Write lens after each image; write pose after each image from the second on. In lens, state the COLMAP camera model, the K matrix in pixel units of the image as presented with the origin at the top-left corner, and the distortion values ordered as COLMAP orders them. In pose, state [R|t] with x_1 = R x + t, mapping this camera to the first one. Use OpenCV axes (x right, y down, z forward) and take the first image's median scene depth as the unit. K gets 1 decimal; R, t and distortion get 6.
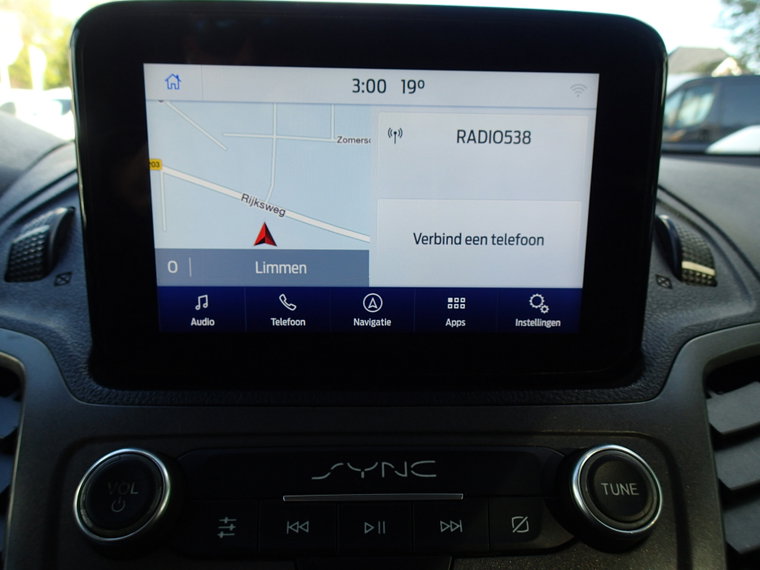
lens RADIAL K [[566.1, 0, 385.2], [0, 566.1, 282.0], [0, 0, 1]] dist [0.001845, -0.008198]
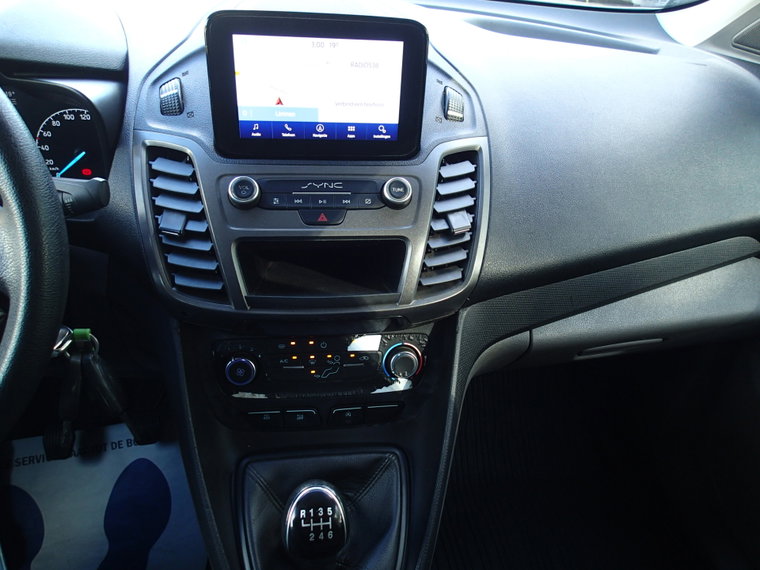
lens RADIAL K [[566.1, 0, 385.2], [0, 566.1, 282.0], [0, 0, 1]] dist [0.001845, -0.008198]
pose [[0.994012, -0.012960, 0.108499, -0.015558], [-0.023003, 0.945871, 0.323727, -0.151767], [-0.106822, -0.324284, 0.939909, -1.829396]]
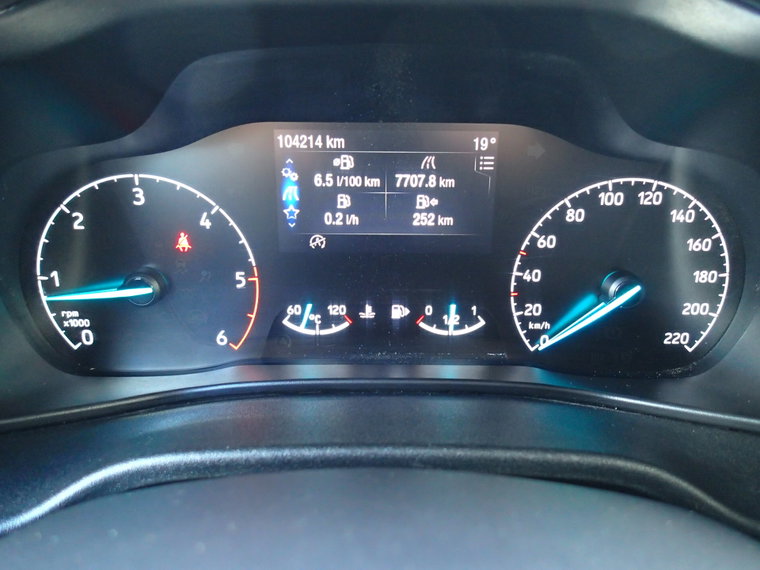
lens RADIAL K [[566.1, 0, 385.2], [0, 566.1, 282.0], [0, 0, 1]] dist [0.001845, -0.008198]
pose [[0.999037, 0.004414, -0.043643, -1.926361], [0.002636, 0.987085, 0.160173, 0.027134], [0.043786, -0.160134, 0.986124, 0.456584]]
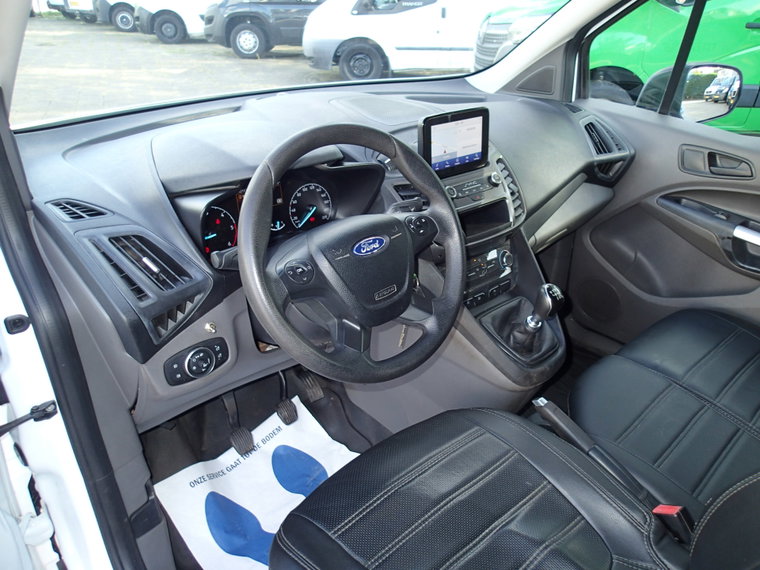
lens RADIAL K [[566.1, 0, 385.2], [0, 566.1, 282.0], [0, 0, 1]] dist [0.001845, -0.008198]
pose [[0.784747, -0.297111, 0.543965, -4.254778], [0.163579, 0.945784, 0.280596, -0.547334], [-0.597842, -0.131215, 0.790802, -3.416766]]
